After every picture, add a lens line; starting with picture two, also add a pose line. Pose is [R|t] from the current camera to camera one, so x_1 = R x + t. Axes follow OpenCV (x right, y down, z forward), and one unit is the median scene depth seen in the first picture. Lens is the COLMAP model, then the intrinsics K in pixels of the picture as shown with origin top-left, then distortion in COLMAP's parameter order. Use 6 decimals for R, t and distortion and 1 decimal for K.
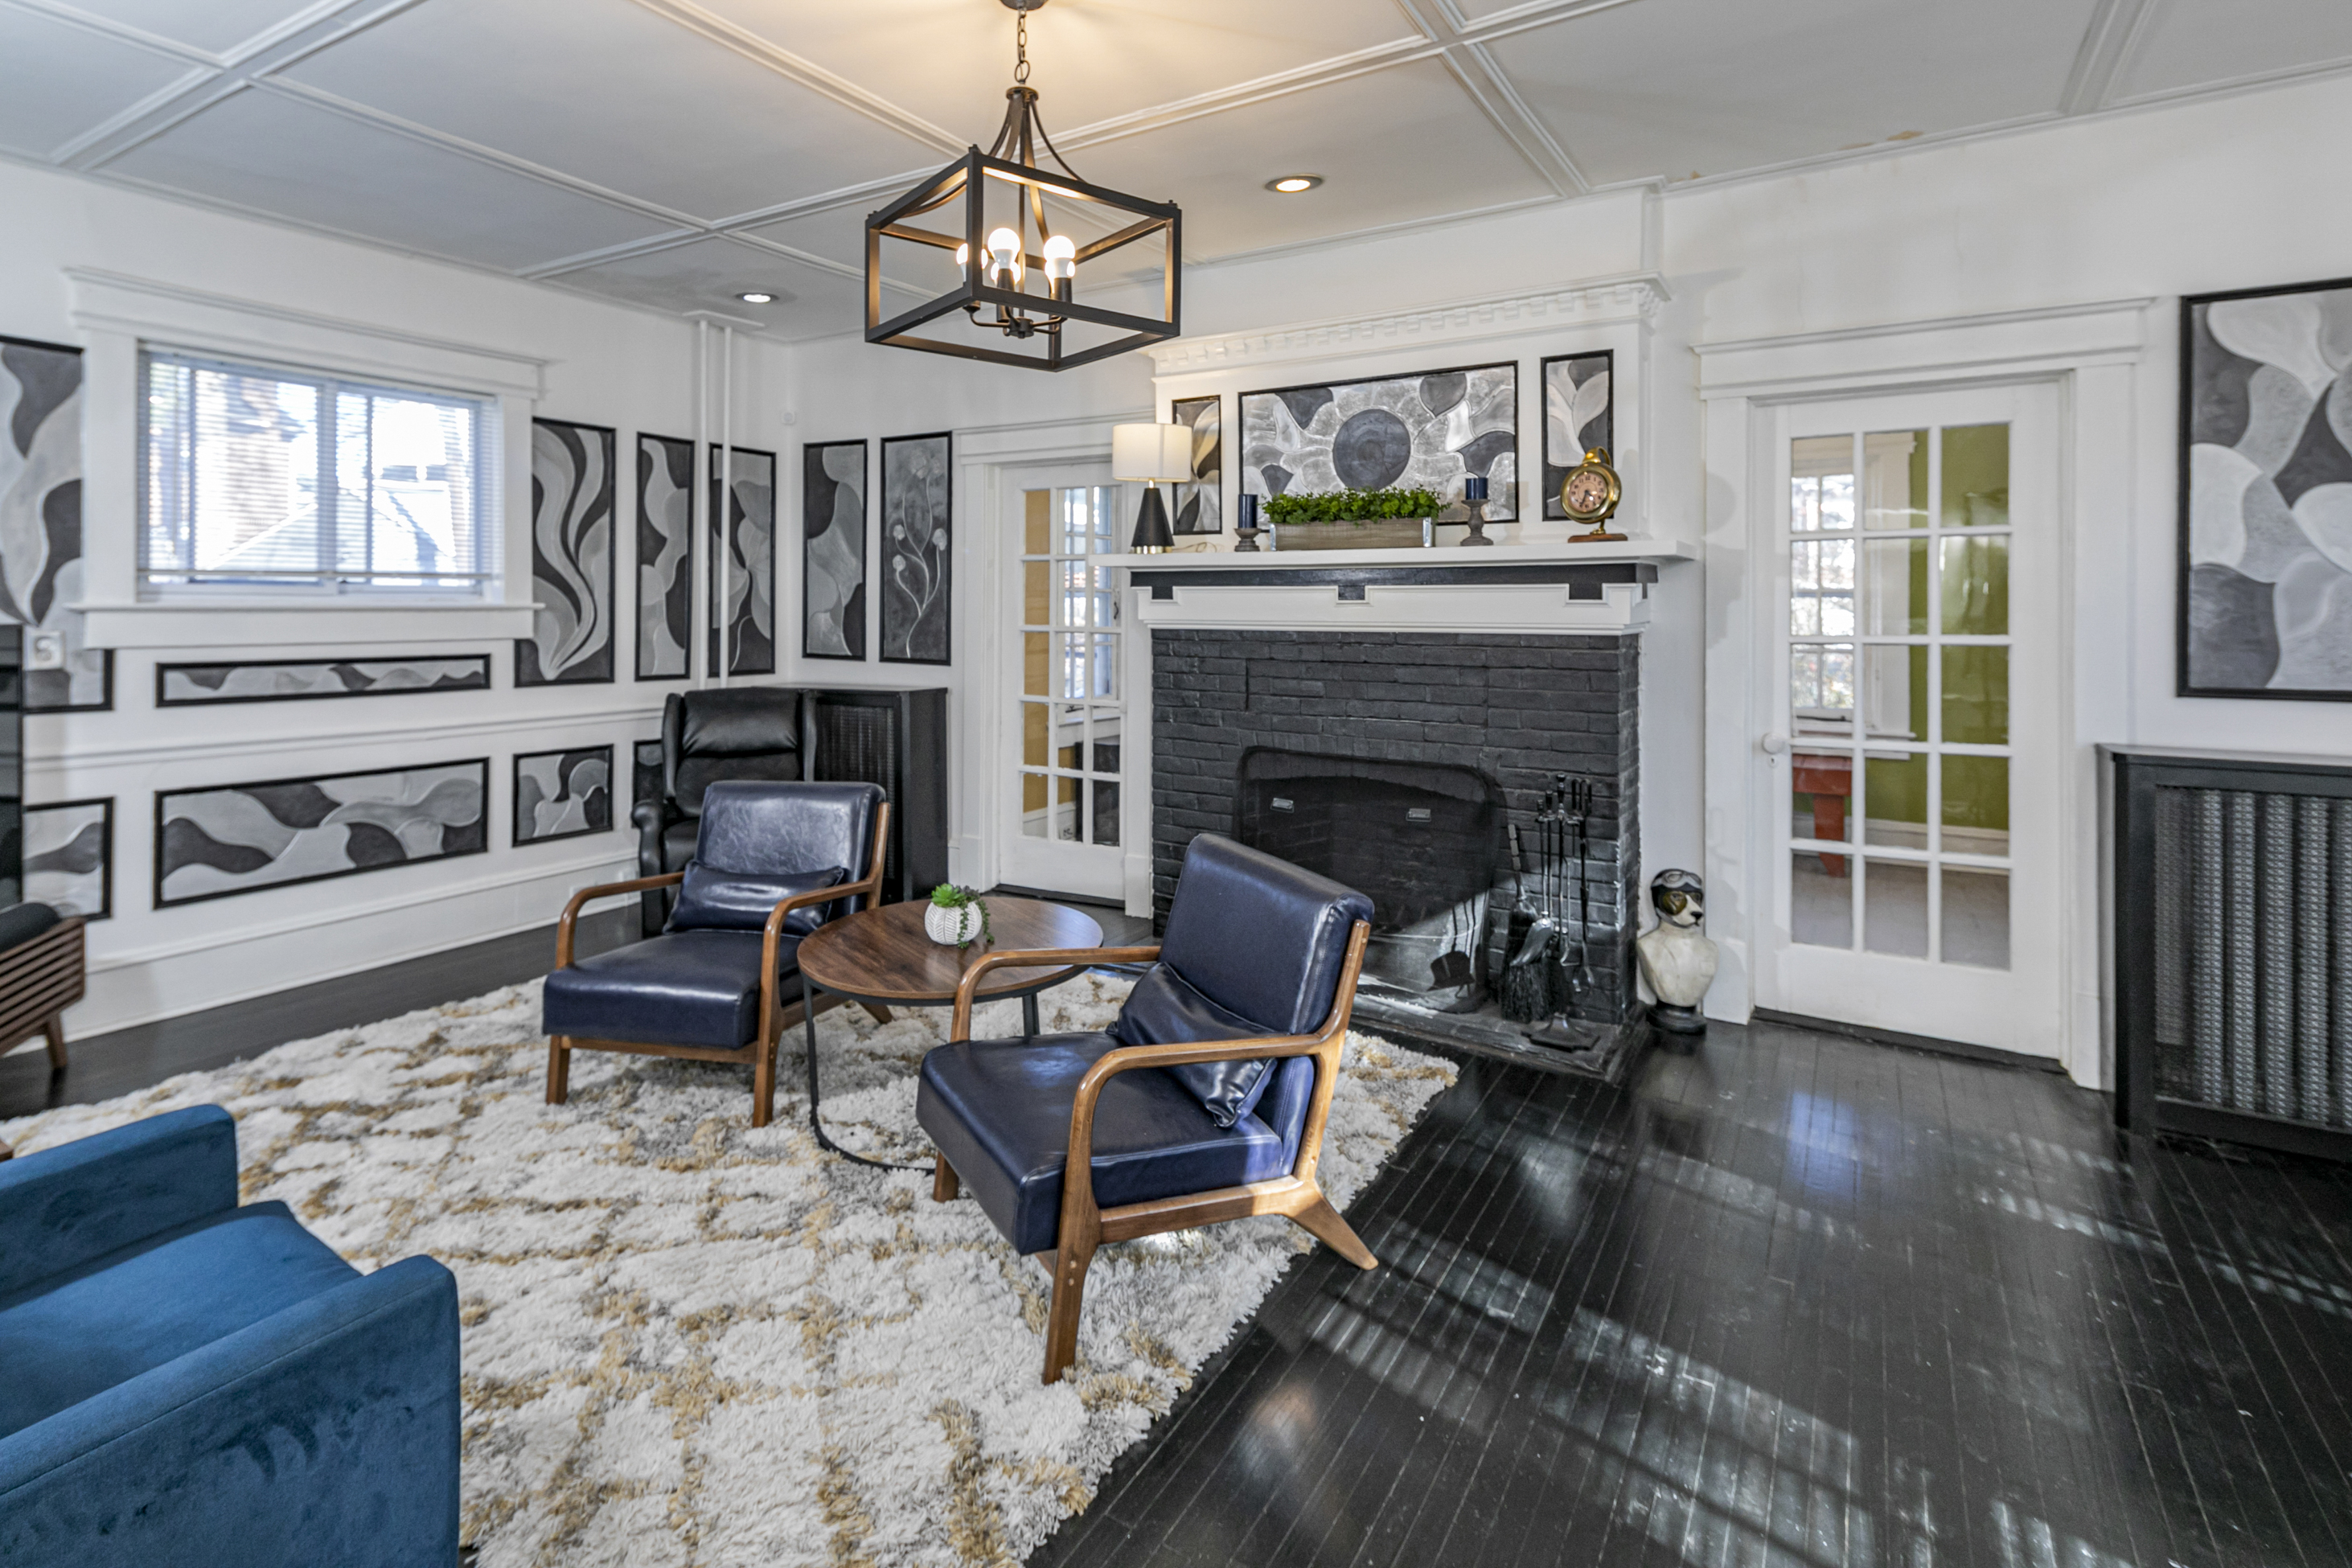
lens RADIAL K [[1143.4, 0, 1166.5], [0, 1143.4, 608.4], [0, 0, 1]] dist [0.021024, -0.003408]
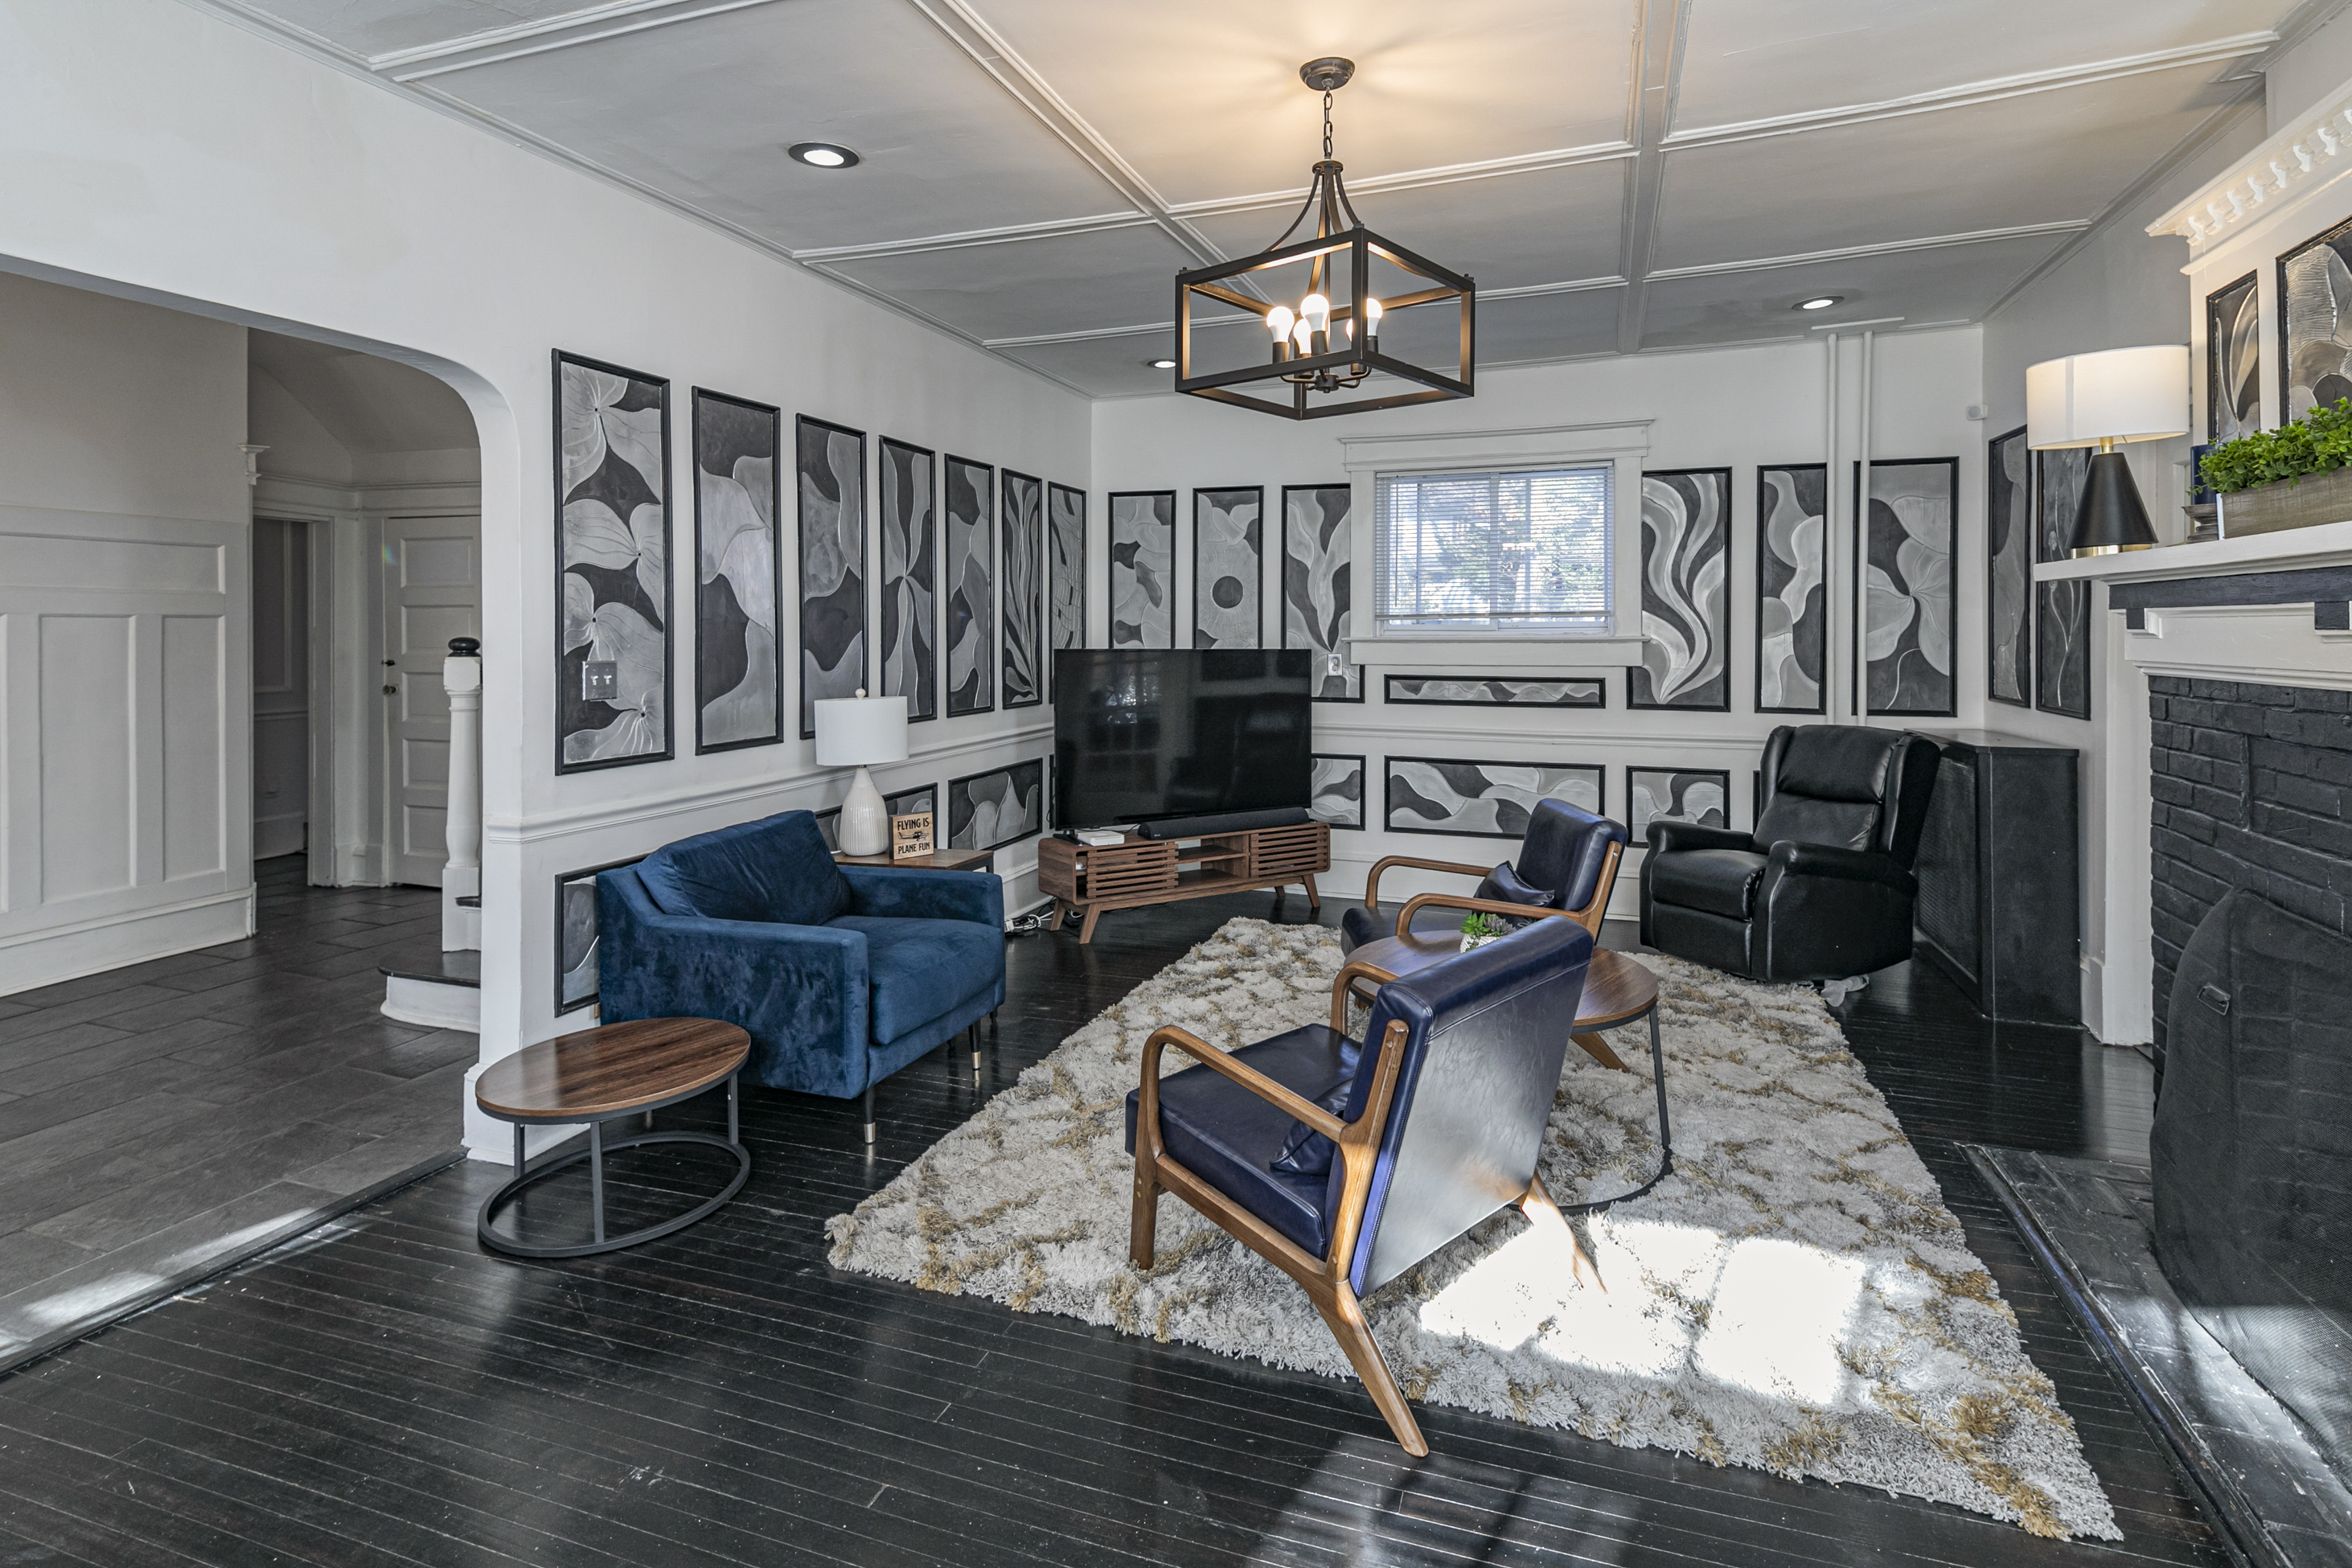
lens RADIAL K [[1143.4, 0, 1195.4], [0, 1143.4, 629.7], [0, 0, 1]] dist [0.021024, -0.003408]
pose [[0.207864, -0.005605, -0.978142, 0.606475], [-0.000478, 0.999983, -0.005832, -0.004810], [0.978158, 0.001680, 0.207858, 0.433282]]
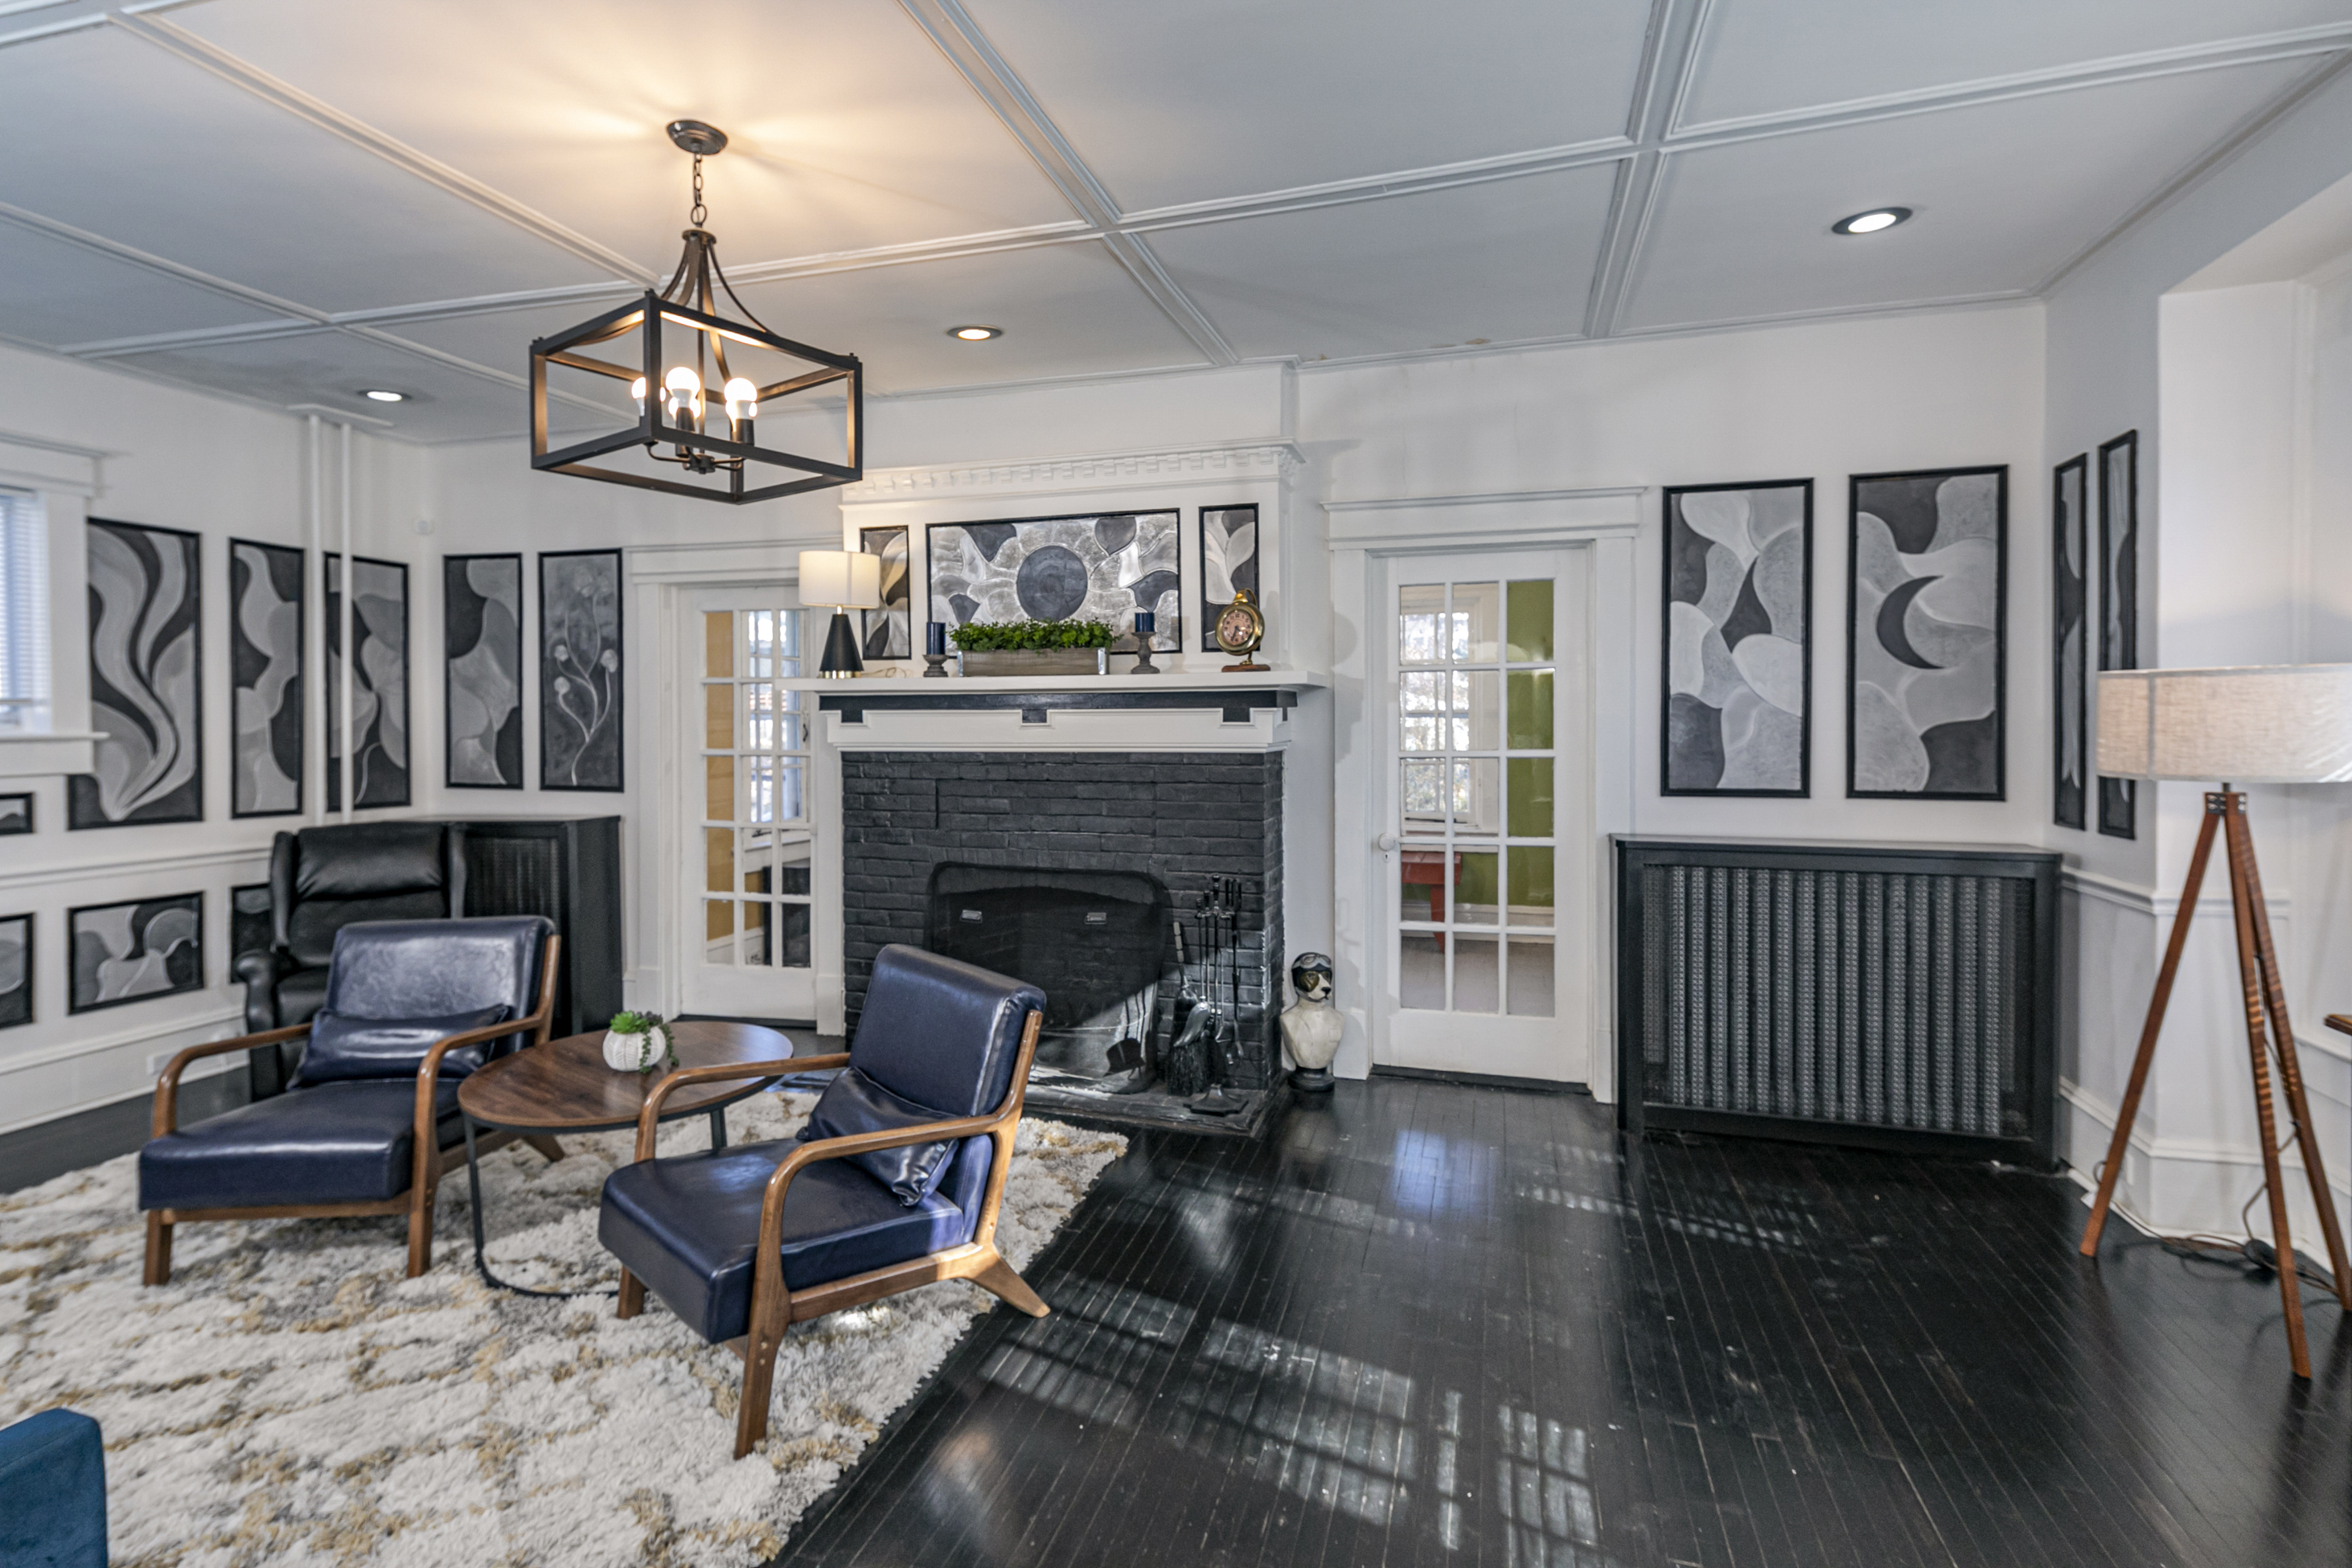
lens RADIAL K [[1143.4, 0, 1179.3], [0, 1143.4, 737.0], [0, 0, 1]] dist [0.021024, -0.003408]
pose [[0.963867, -0.009921, 0.266200, 0.006860], [0.007252, 0.999913, 0.011010, -0.005982], [-0.266286, -0.008682, 0.963855, -0.078966]]
